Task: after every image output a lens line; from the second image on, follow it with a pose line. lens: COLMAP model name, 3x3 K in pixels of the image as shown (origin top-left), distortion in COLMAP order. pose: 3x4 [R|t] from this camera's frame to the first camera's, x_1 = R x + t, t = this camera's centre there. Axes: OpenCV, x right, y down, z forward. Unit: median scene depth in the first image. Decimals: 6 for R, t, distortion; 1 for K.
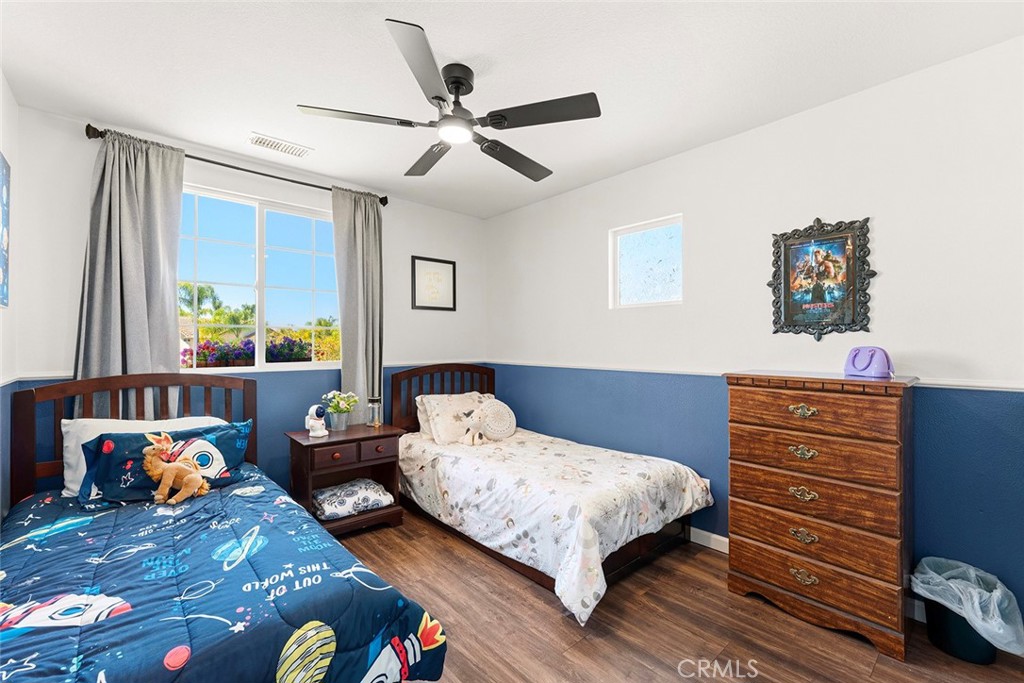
lens RADIAL K [[435.7, 0, 514.6], [0, 435.7, 349.1], [0, 0, 1]] dist [0.000726, -0.000099]
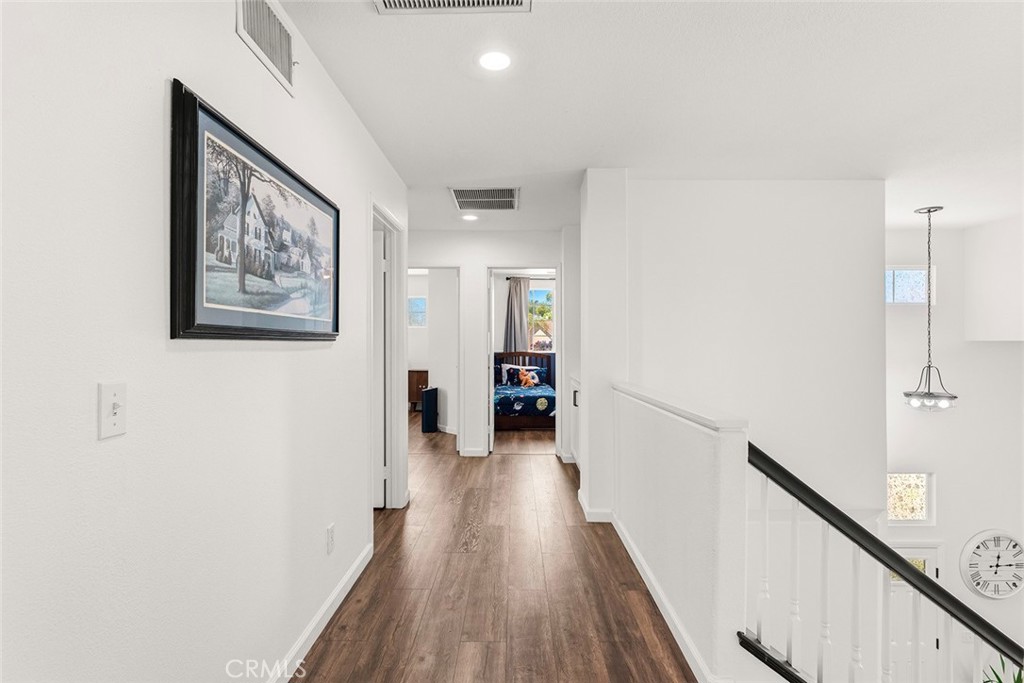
lens RADIAL K [[510.8, 0, 512.5], [0, 510.8, 344.3], [0, 0, 1]] dist [0.000103, -0.000059]
pose [[0.741405, -0.007894, -0.671011, 1.681664], [0.001809, 0.999951, -0.009764, 0.040804], [0.671055, 0.006025, 0.741383, -1.874482]]
